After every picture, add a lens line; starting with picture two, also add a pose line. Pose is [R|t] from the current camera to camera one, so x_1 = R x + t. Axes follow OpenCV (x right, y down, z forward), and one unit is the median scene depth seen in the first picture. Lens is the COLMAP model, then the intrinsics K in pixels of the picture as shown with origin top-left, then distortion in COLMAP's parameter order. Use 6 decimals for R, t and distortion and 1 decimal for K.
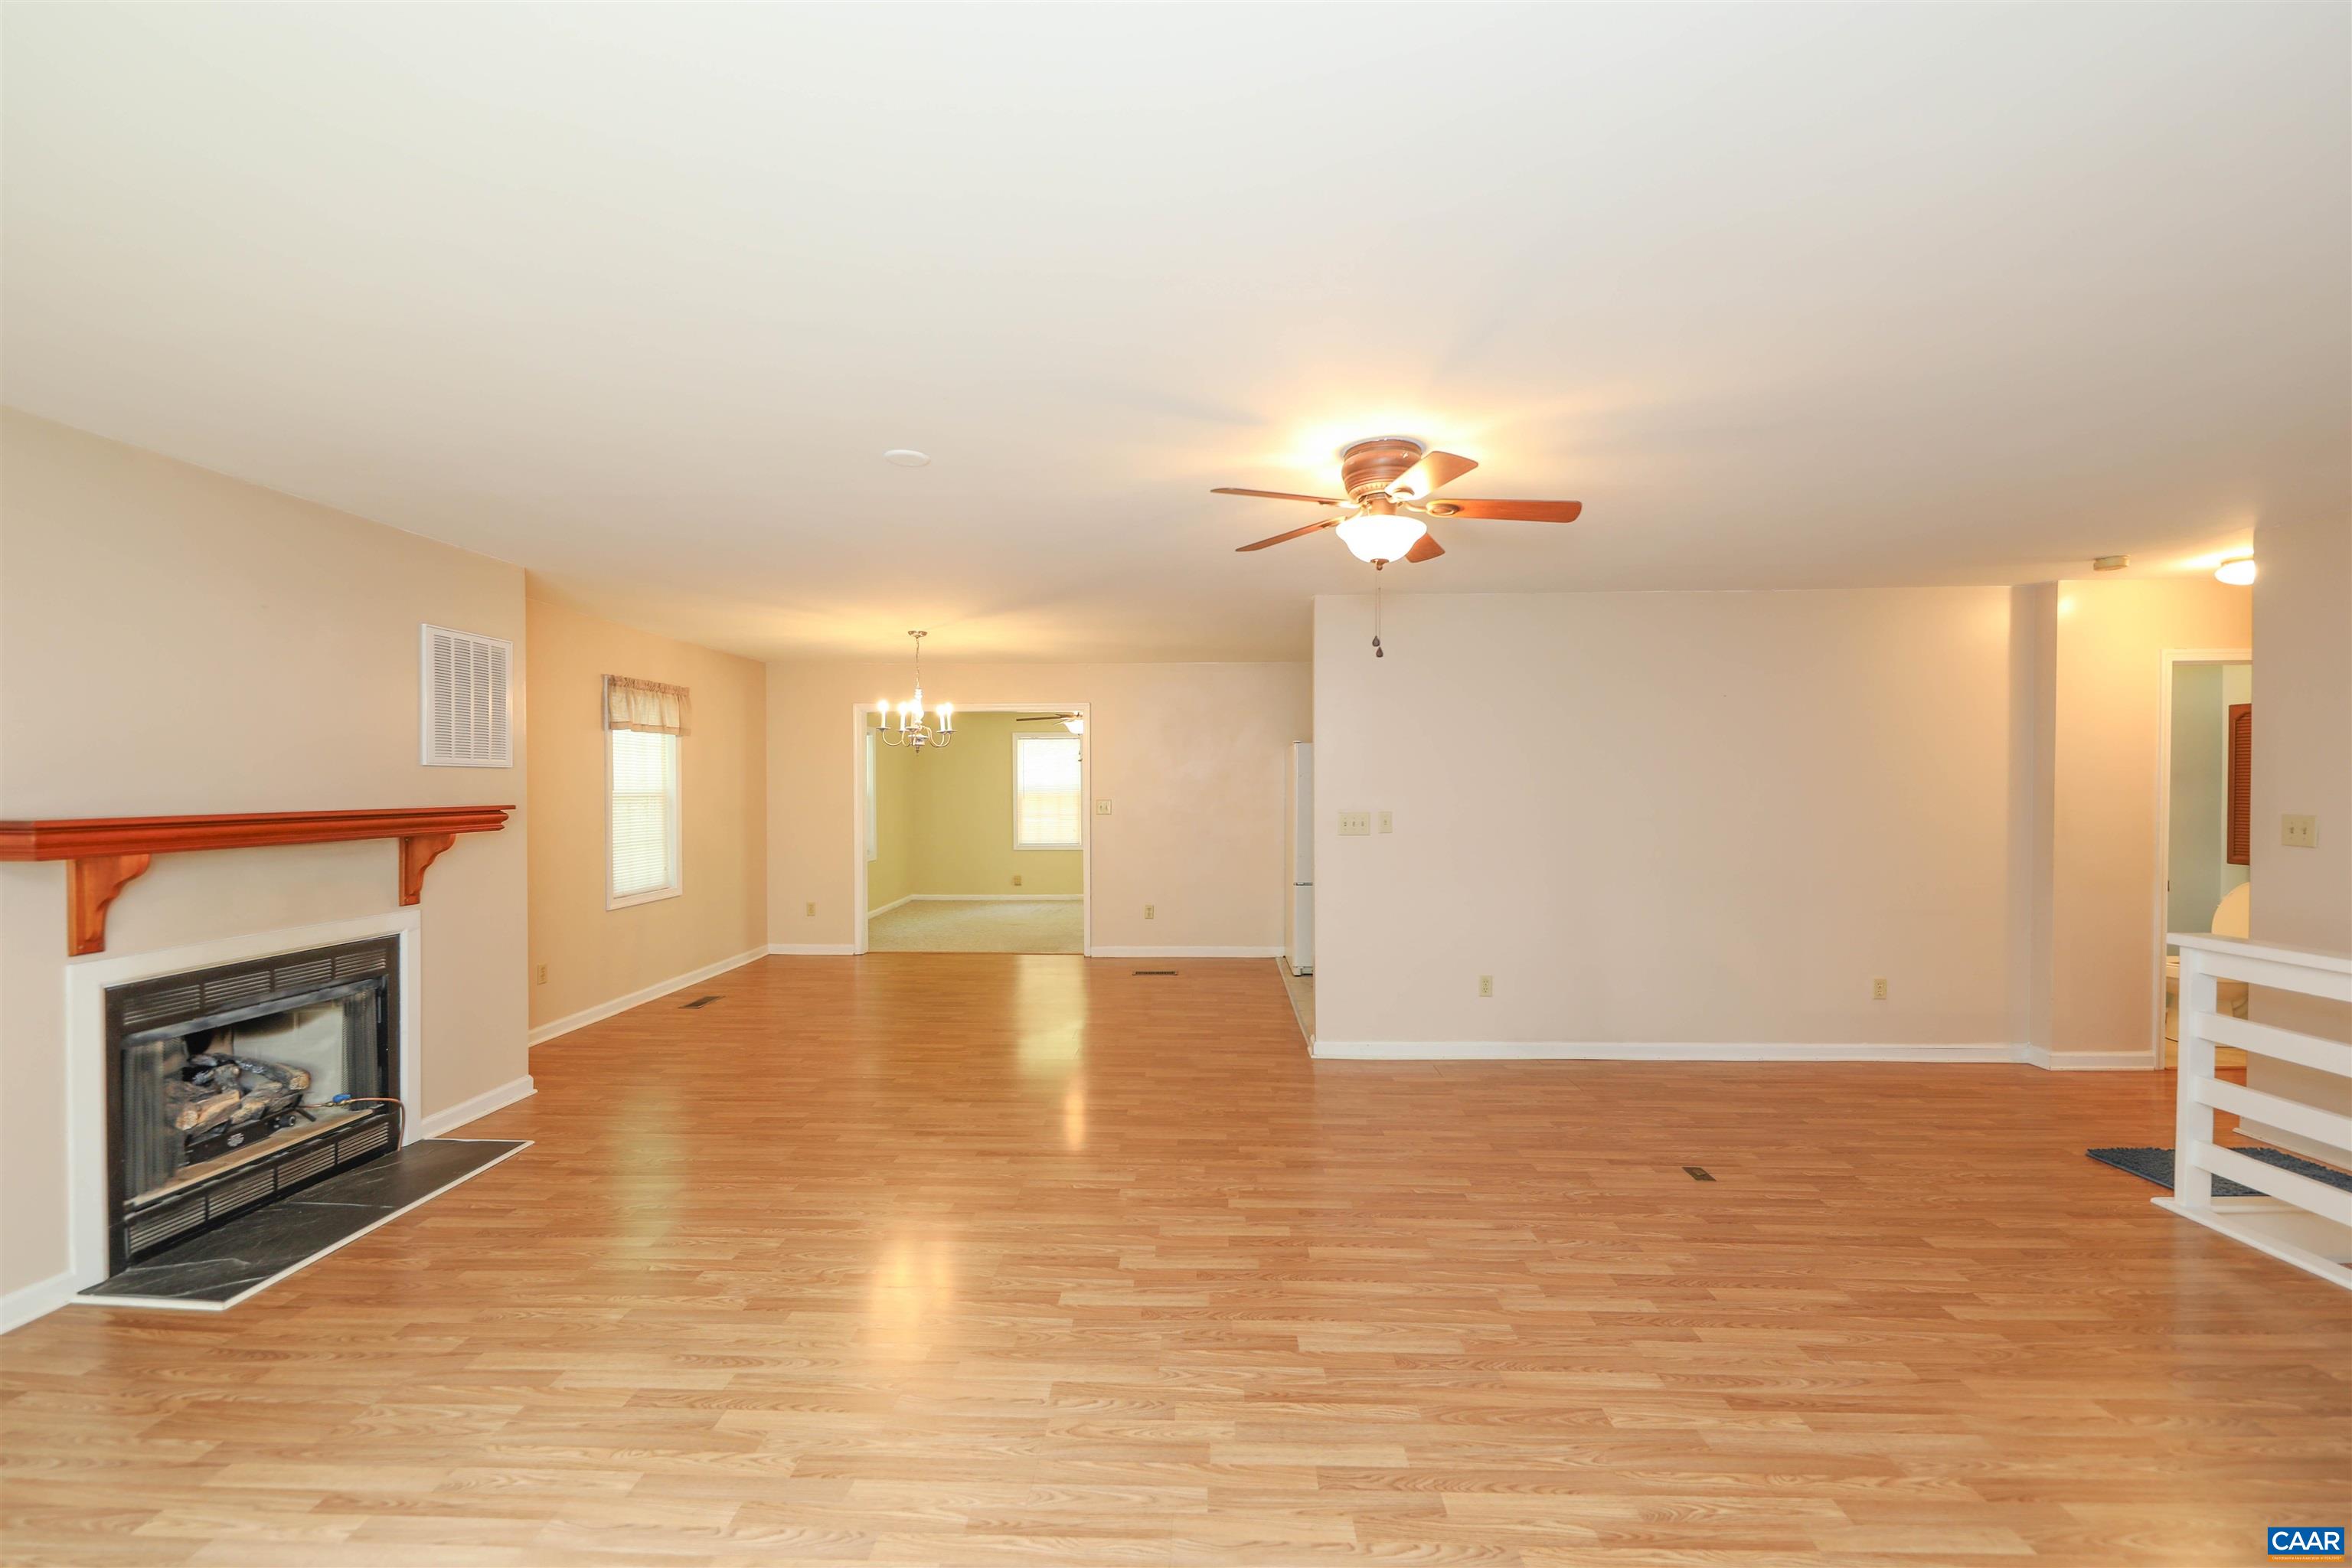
lens RADIAL K [[970.7, 0, 1171.3], [0, 970.7, 800.8], [0, 0, 1]] dist [0.012558, -0.006600]
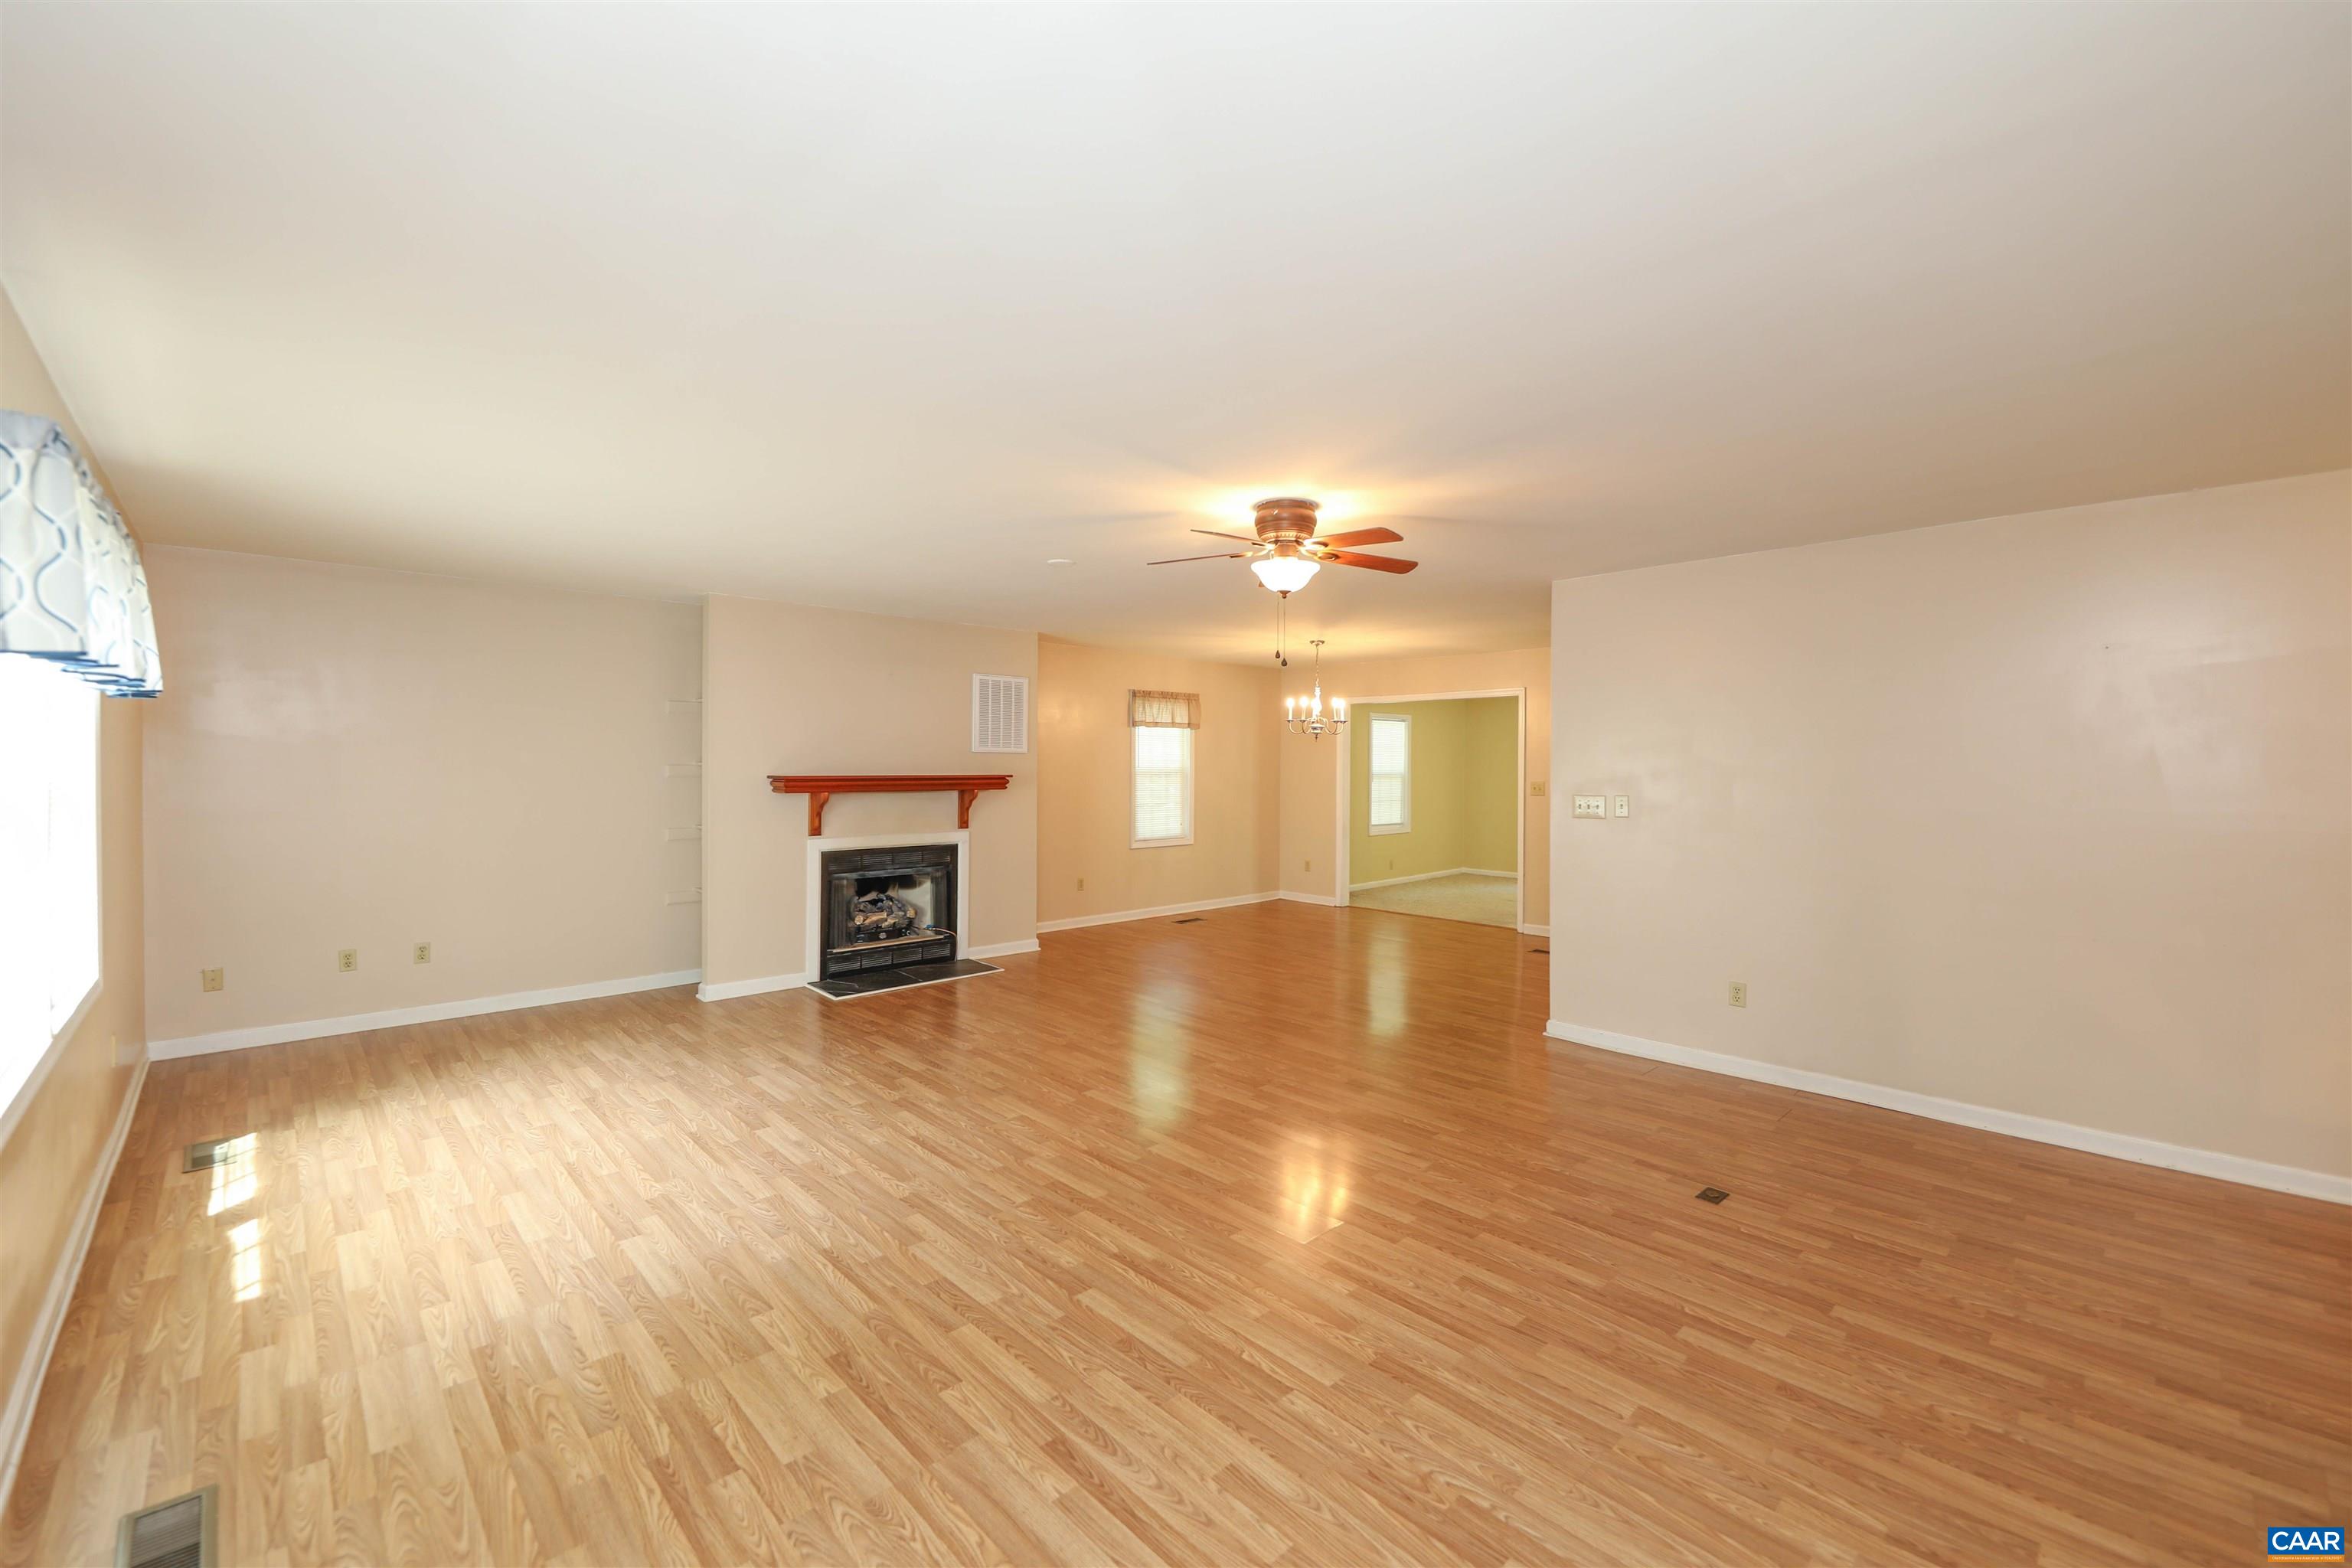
lens RADIAL K [[970.7, 0, 1142.6], [0, 970.7, 769.4], [0, 0, 1]] dist [0.012558, -0.006600]
pose [[0.695394, 0.010338, -0.718554, 0.769794], [-0.020311, 0.999780, -0.005273, -0.000472], [0.718342, 0.018261, 0.695451, -0.024501]]
